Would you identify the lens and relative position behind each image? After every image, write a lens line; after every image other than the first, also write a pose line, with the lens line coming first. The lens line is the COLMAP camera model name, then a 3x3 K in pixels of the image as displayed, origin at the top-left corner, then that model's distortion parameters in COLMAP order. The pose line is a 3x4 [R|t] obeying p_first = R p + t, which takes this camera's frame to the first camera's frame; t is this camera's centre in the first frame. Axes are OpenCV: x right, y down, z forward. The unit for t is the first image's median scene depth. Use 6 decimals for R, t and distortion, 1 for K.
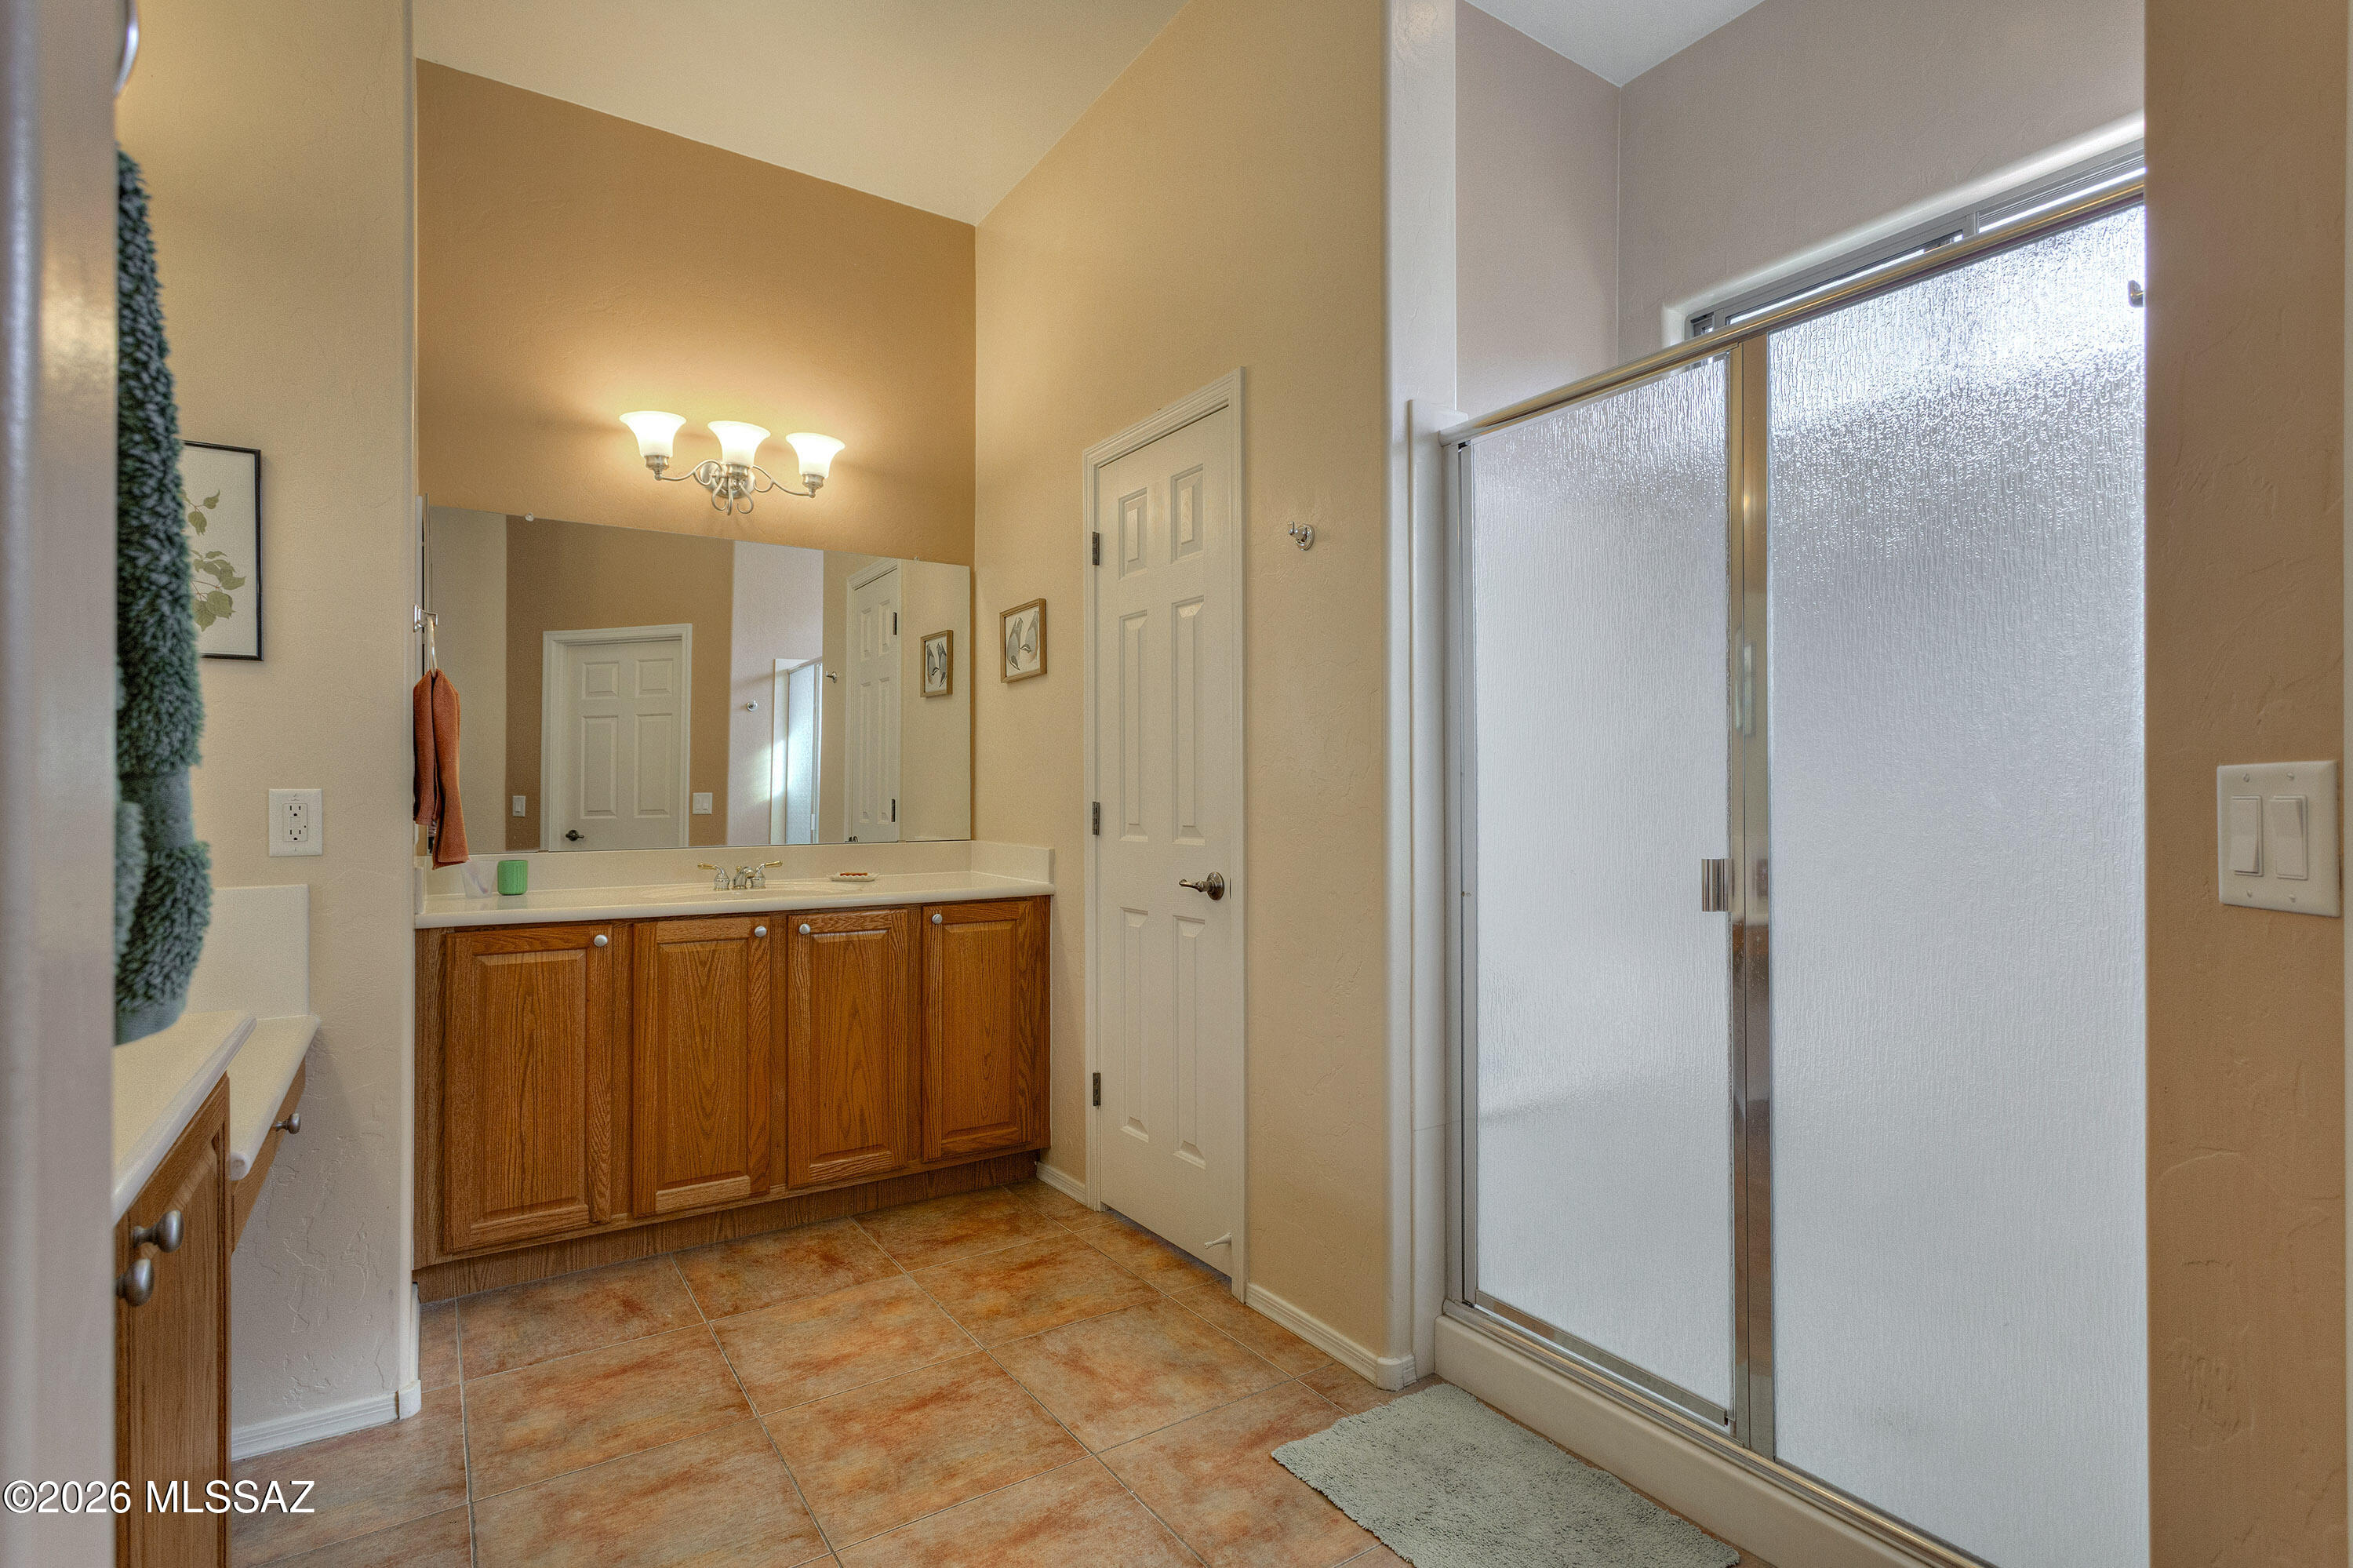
lens RADIAL K [[1113.7, 0, 1177.3], [0, 1113.7, 774.6], [0, 0, 1]] dist [-0.002916, -0.000173]
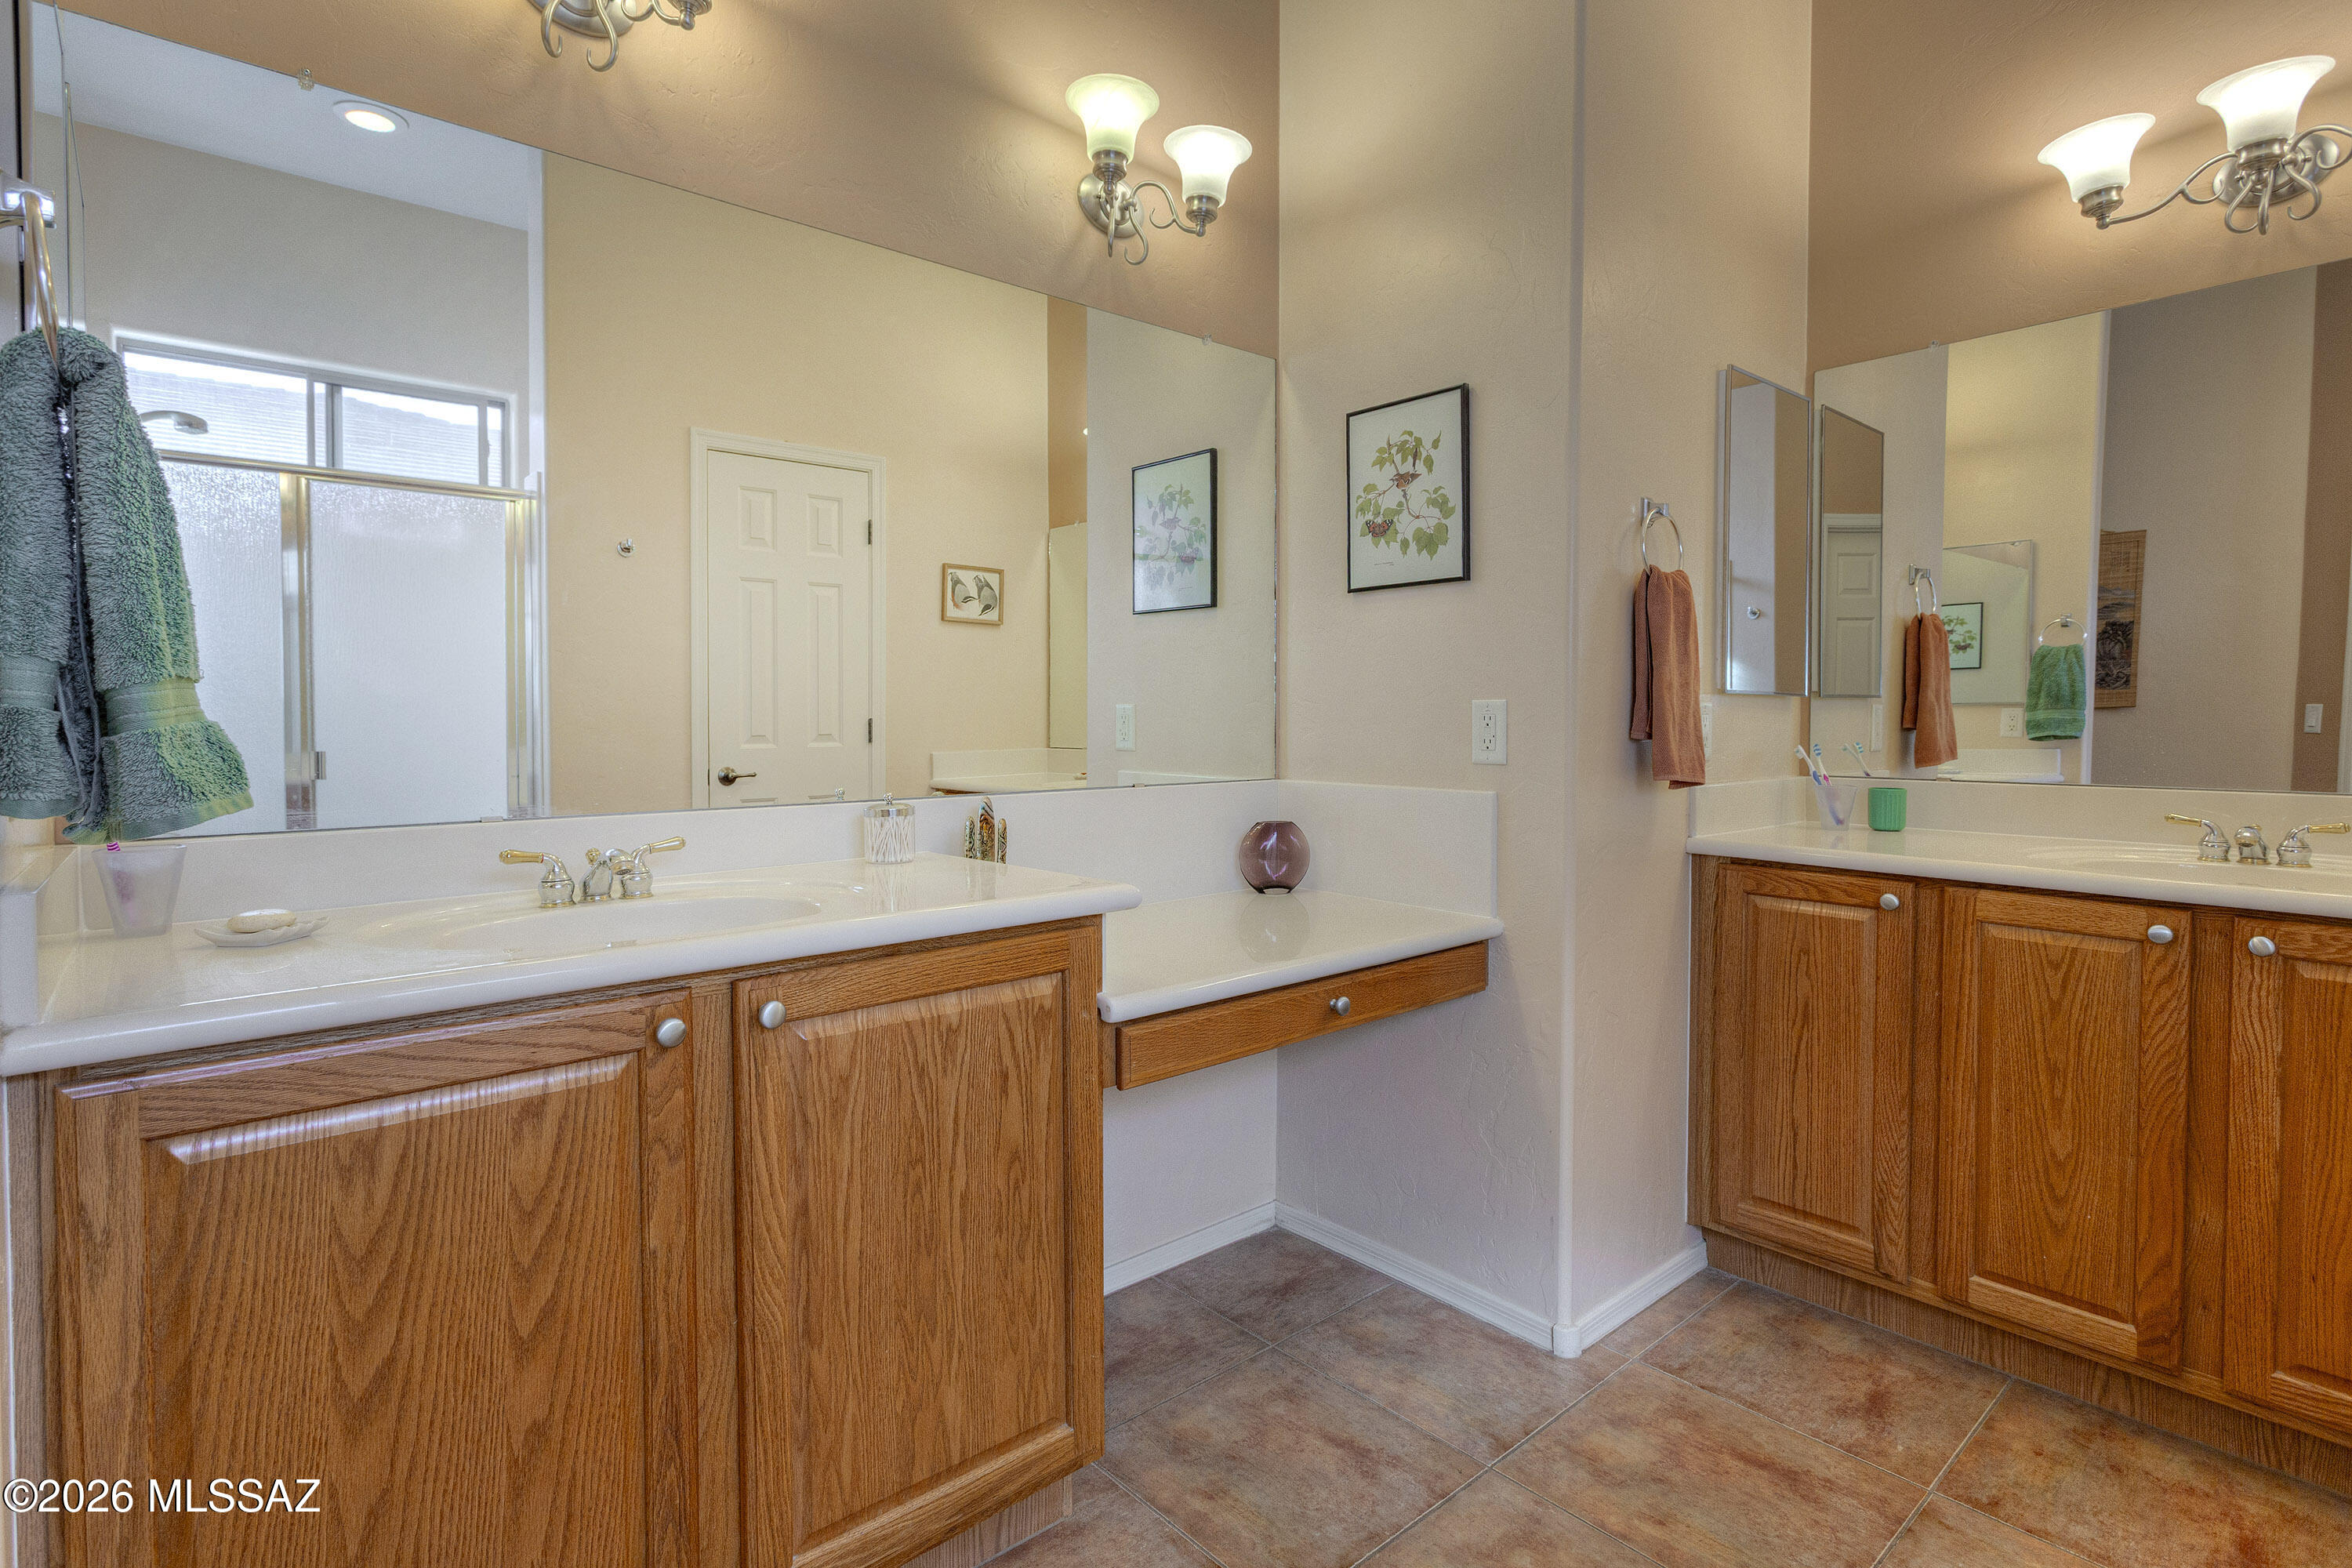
lens RADIAL K [[1174.5, 0, 1174.9], [0, 1174.5, 732.2], [0, 0, 1]] dist [-0.001538, -0.000288]
pose [[0.108543, 0.021219, -0.993865, 0.208315], [0.018745, 0.999551, 0.023387, 0.009164], [0.993915, -0.021169, 0.108096, 0.451265]]
